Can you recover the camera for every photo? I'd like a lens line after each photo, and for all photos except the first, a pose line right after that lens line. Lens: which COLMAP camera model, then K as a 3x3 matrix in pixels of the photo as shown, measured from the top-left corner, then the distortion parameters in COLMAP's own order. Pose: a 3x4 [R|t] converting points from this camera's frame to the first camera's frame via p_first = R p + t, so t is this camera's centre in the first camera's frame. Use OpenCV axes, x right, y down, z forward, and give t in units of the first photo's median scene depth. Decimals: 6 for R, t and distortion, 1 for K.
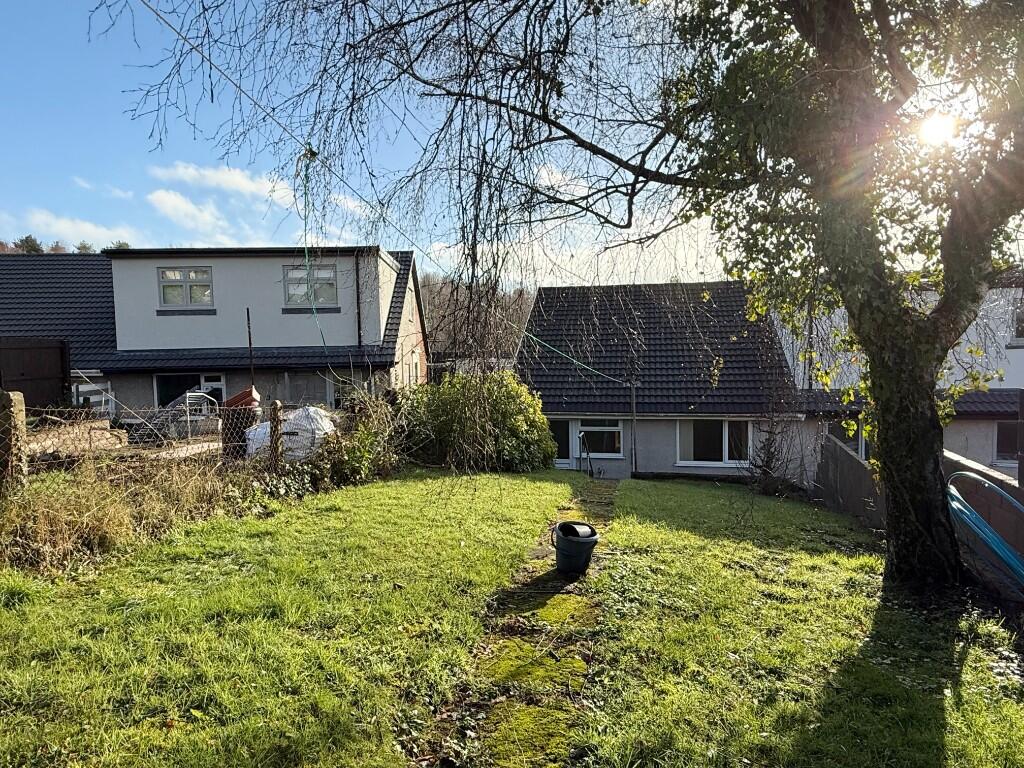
lens RADIAL K [[590.8, 0, 512.0], [0, 590.8, 384.0], [0, 0, 1]] dist [-0.001347, -0.000628]
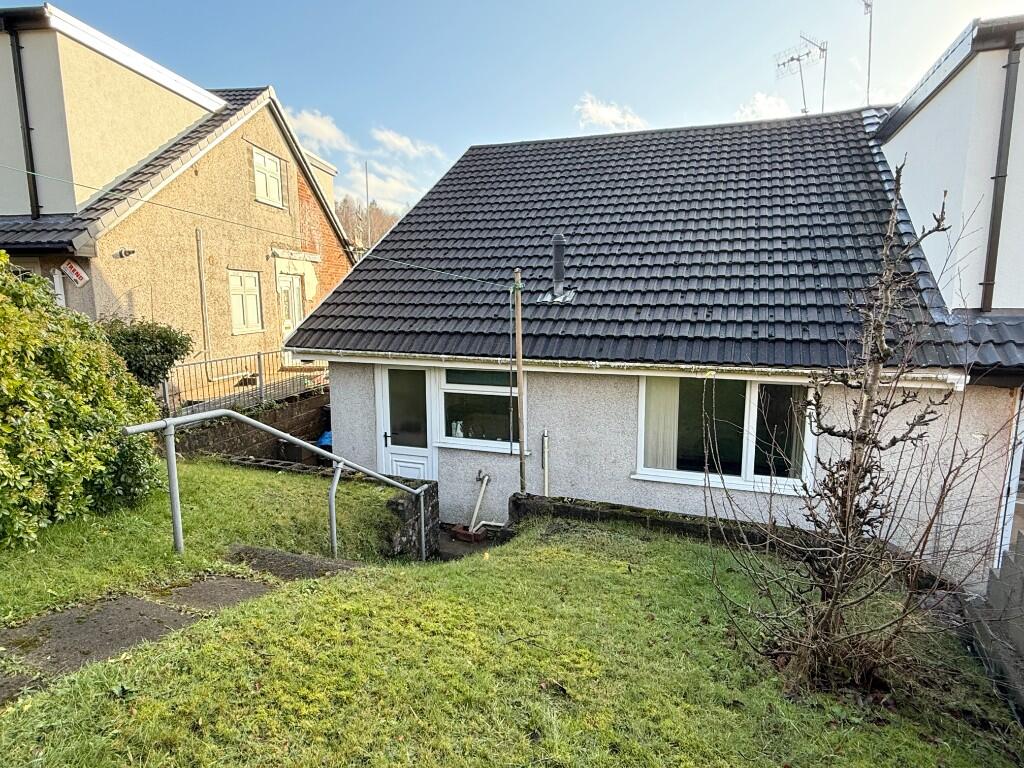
lens RADIAL K [[590.8, 0, 512.0], [0, 590.8, 384.0], [0, 0, 1]] dist [-0.001347, -0.000628]
pose [[0.990189, 0.036367, -0.134916, 0.244563], [-0.024169, 0.995560, 0.090975, 0.028252], [0.137626, -0.086822, 0.986672, 0.552991]]
